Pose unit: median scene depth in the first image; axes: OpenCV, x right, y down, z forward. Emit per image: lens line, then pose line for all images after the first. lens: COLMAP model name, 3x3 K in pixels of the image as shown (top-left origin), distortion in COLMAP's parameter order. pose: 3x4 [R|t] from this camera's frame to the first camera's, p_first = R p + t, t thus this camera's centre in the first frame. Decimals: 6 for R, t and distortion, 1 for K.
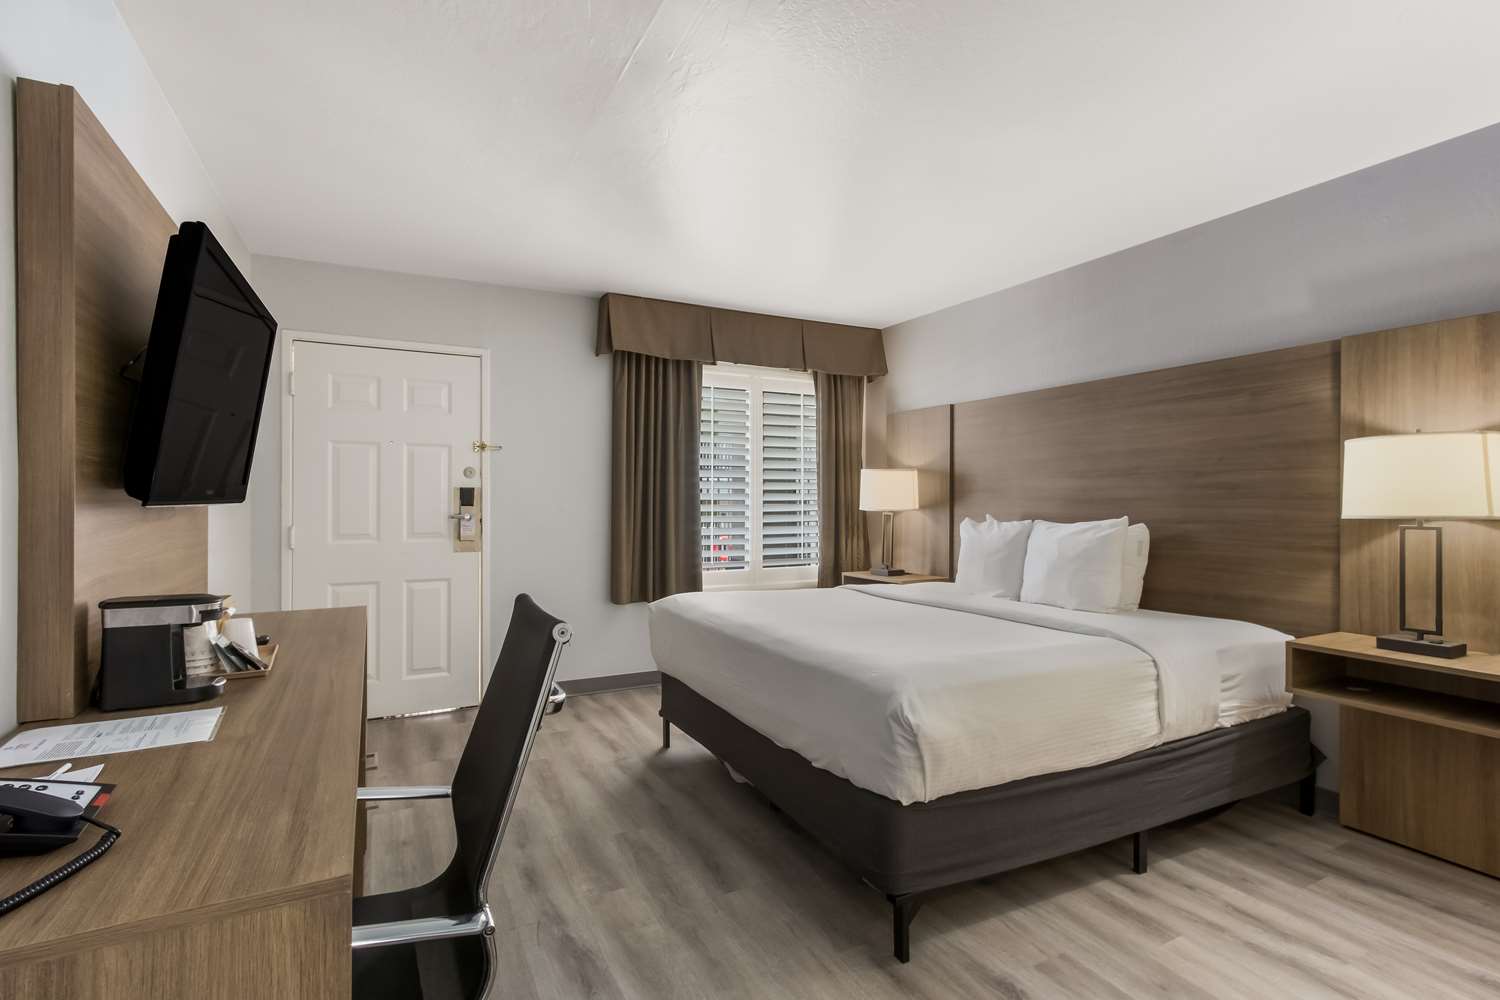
lens RADIAL K [[723.0, 0, 753.9], [0, 723.0, 501.2], [0, 0, 1]] dist [0.006773, 0.000516]
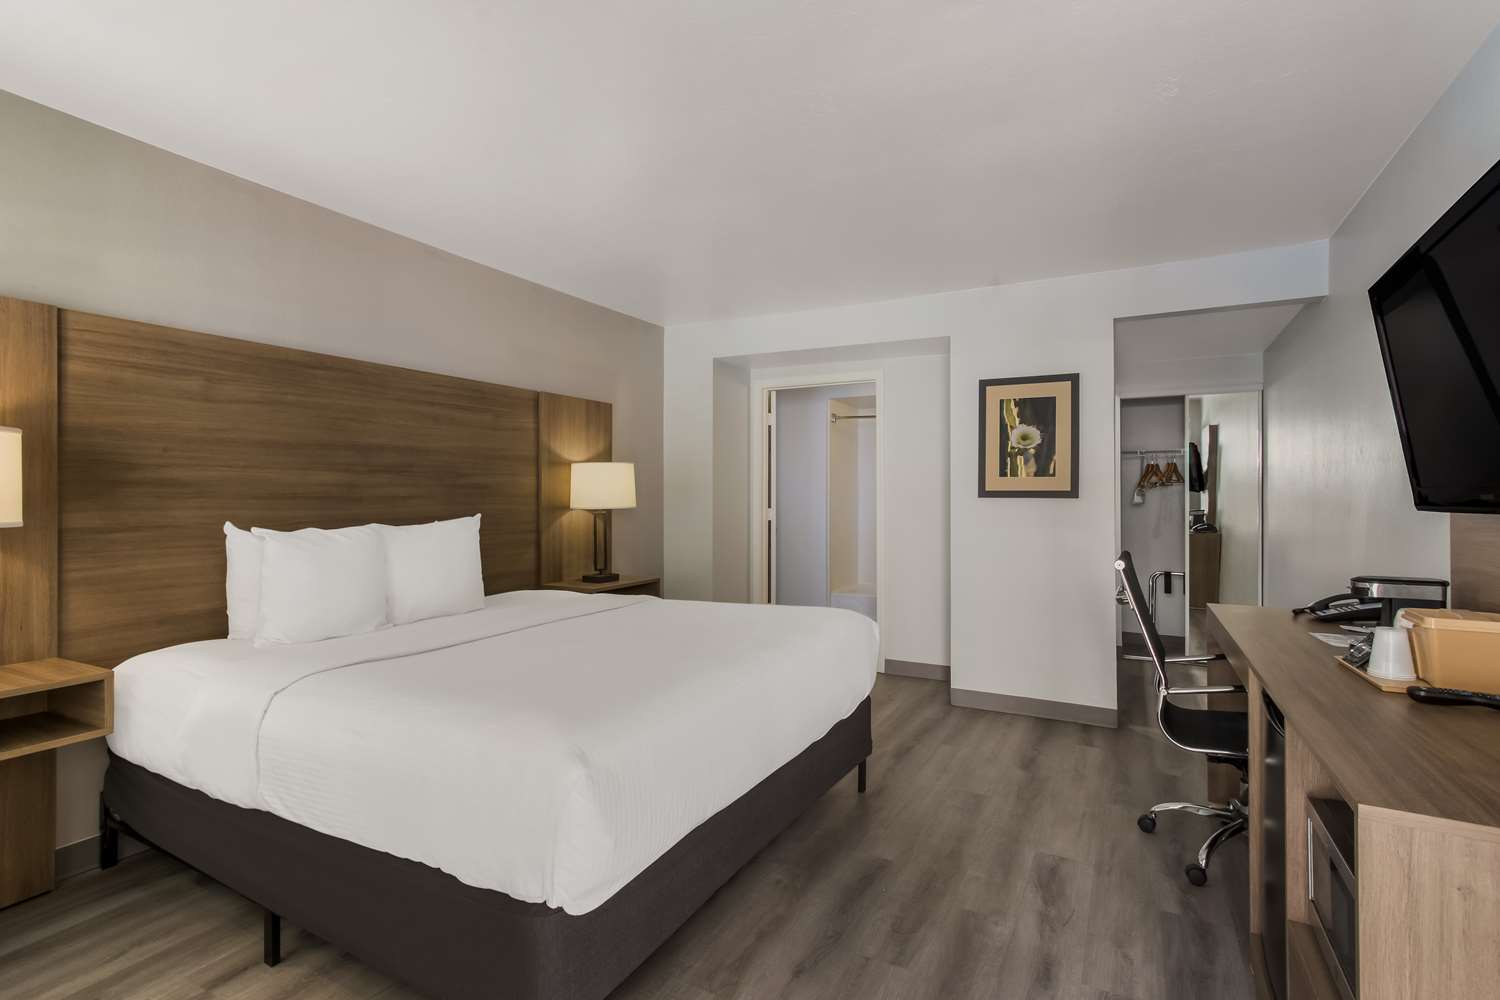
lens RADIAL K [[723.0, 0, 751.6], [0, 723.0, 491.0], [0, 0, 1]] dist [0.006773, 0.000516]
pose [[-0.568541, 0.005246, 0.822638, -0.731653], [0.003331, 0.999986, -0.004076, -0.008925], [-0.822648, 0.000423, -0.568551, 1.605164]]
